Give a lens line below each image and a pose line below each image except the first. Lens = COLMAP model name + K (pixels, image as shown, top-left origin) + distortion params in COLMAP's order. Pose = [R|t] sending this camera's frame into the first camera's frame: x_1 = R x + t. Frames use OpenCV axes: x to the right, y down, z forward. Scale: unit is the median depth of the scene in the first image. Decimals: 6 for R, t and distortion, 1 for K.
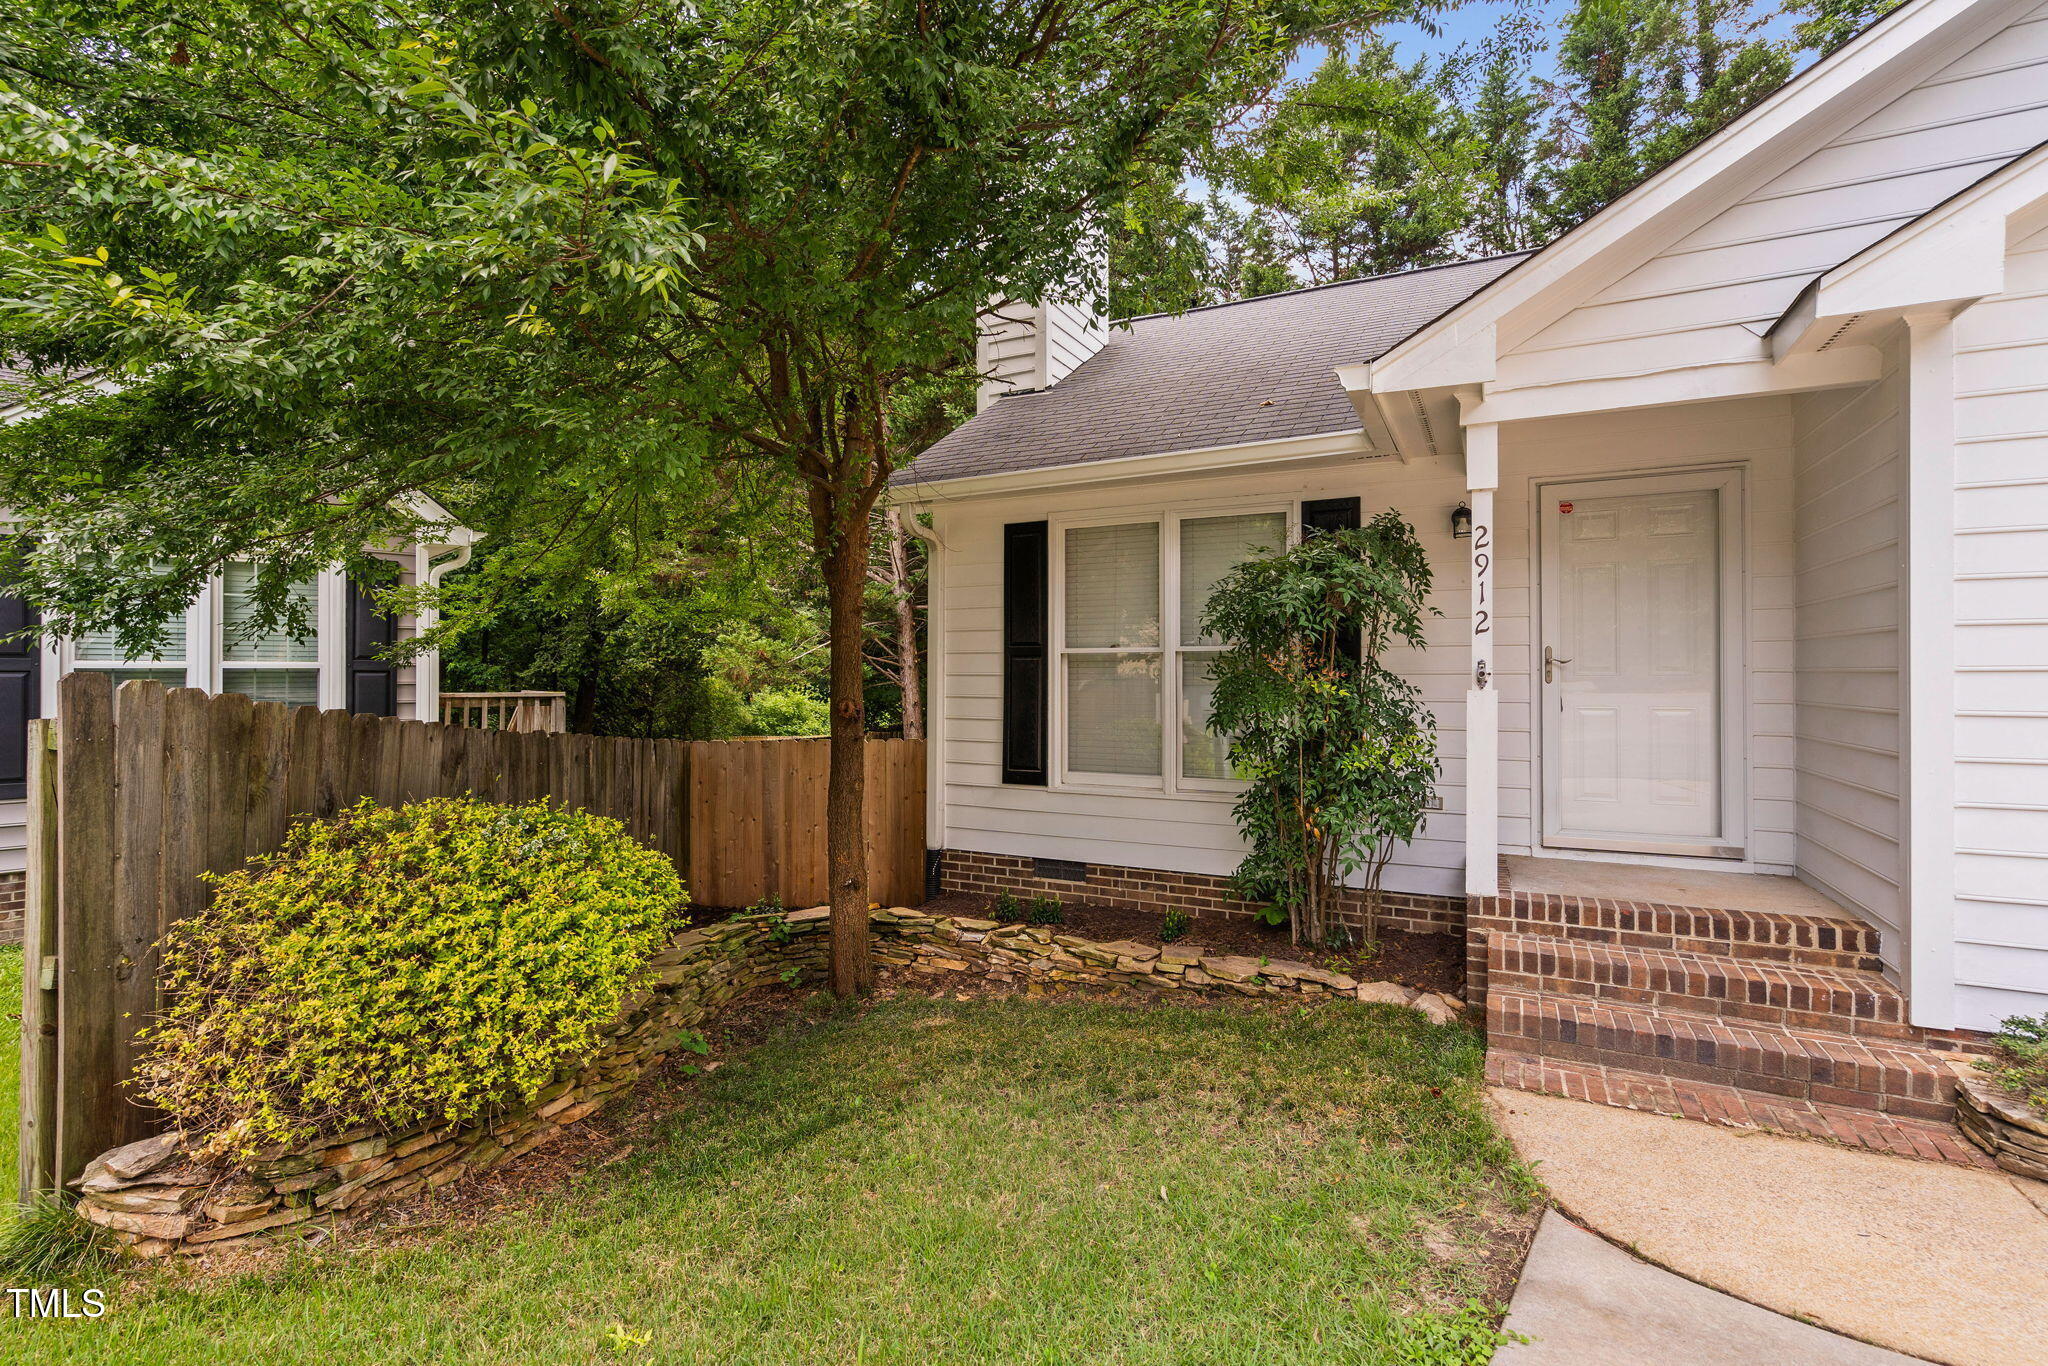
lens RADIAL K [[925.7, 0, 1016.6], [0, 925.7, 686.5], [0, 0, 1]] dist [-0.001454, 0.000576]
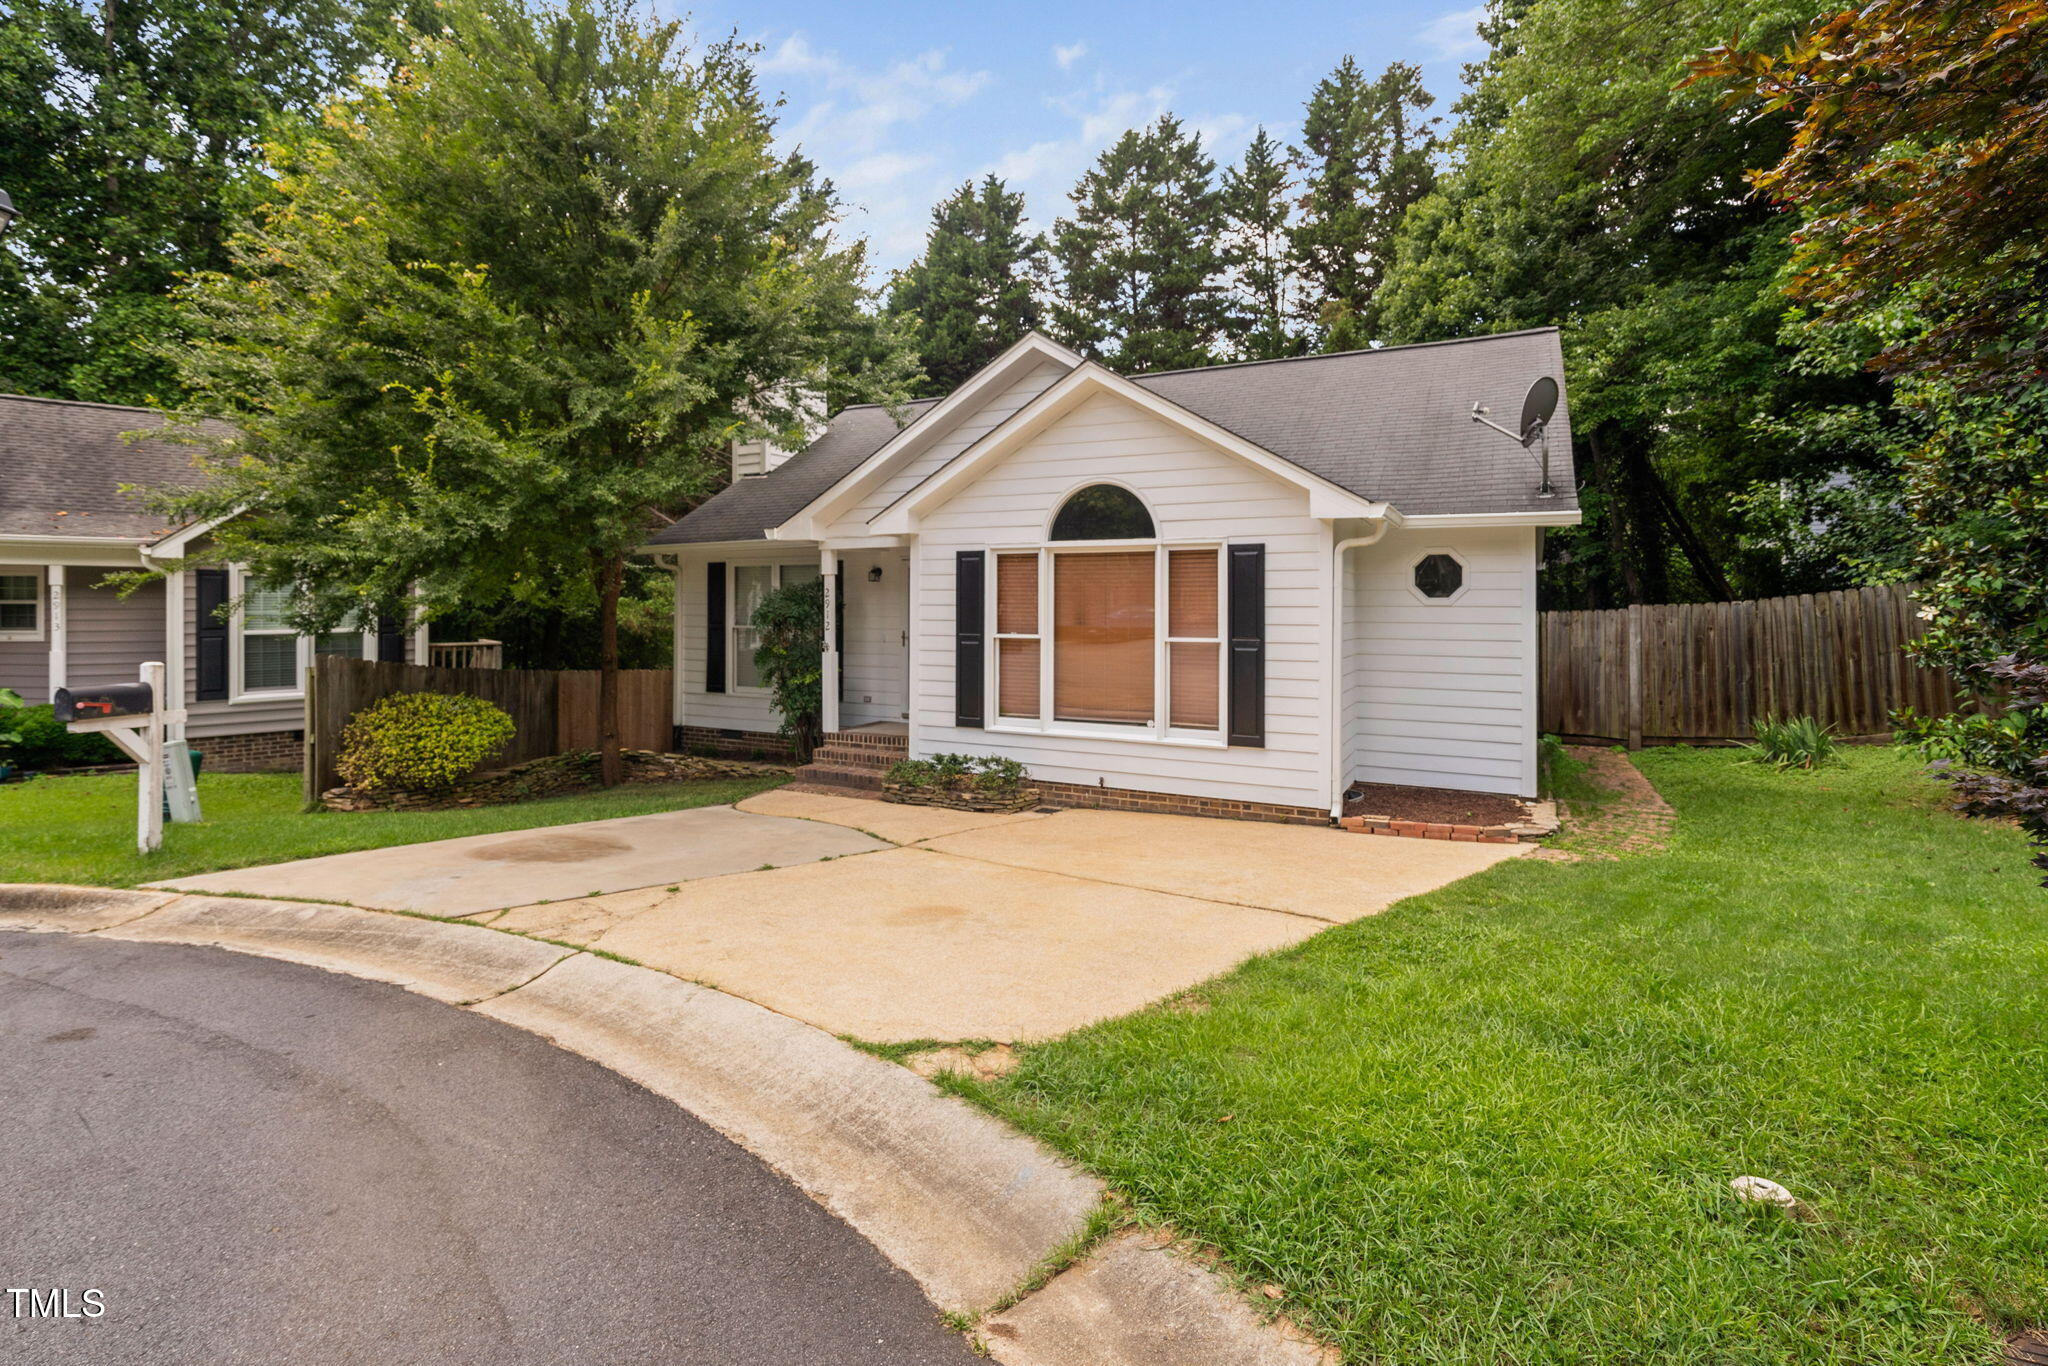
lens RADIAL K [[955.7, 0, 1021.6], [0, 955.7, 611.8], [0, 0, 1]] dist [-0.004122, -0.000430]
pose [[0.999928, -0.004742, -0.011011, 1.203428], [0.004730, 0.999988, -0.001169, -0.110482], [0.011016, 0.001117, 0.999939, -1.846610]]
